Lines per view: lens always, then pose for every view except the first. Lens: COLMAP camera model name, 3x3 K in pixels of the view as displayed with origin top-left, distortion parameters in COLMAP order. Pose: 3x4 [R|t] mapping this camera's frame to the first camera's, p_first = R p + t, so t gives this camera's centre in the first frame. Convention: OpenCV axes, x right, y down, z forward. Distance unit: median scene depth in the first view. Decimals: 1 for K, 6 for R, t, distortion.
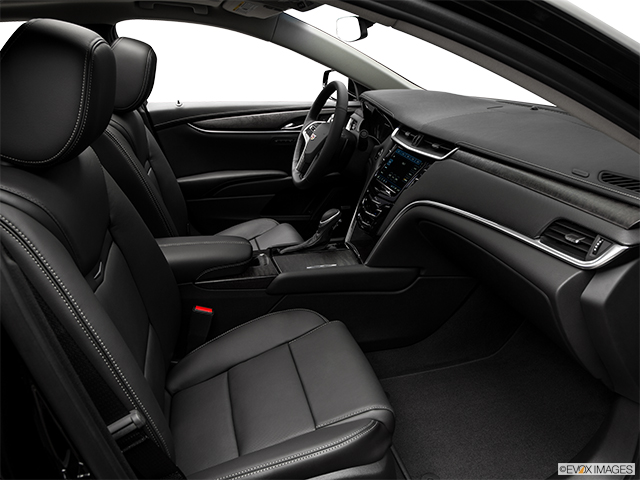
lens RADIAL K [[478.1, 0, 320.0], [0, 478.1, 240.0], [0, 0, 1]] dist [-0.133291, 0.073065]
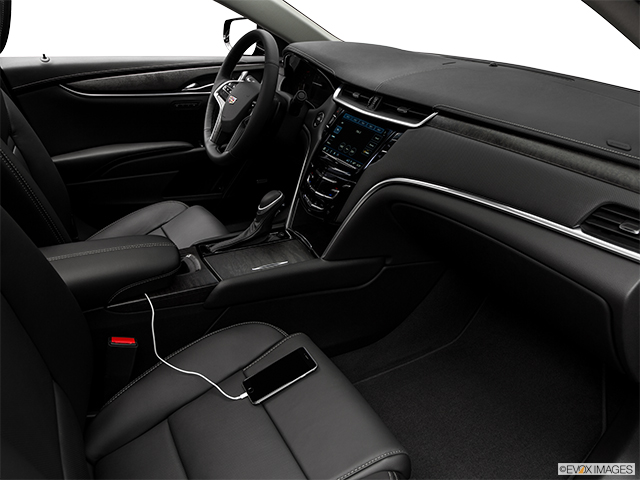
lens RADIAL K [[478.1, 0, 320.0], [0, 478.1, 240.0], [0, 0, 1]] dist [-0.133291, 0.073065]
pose [[0.964751, -0.079779, 0.250780, -0.104908], [0.059286, 0.994333, 0.088246, -0.048900], [-0.256399, -0.070268, 0.964013, 0.203669]]
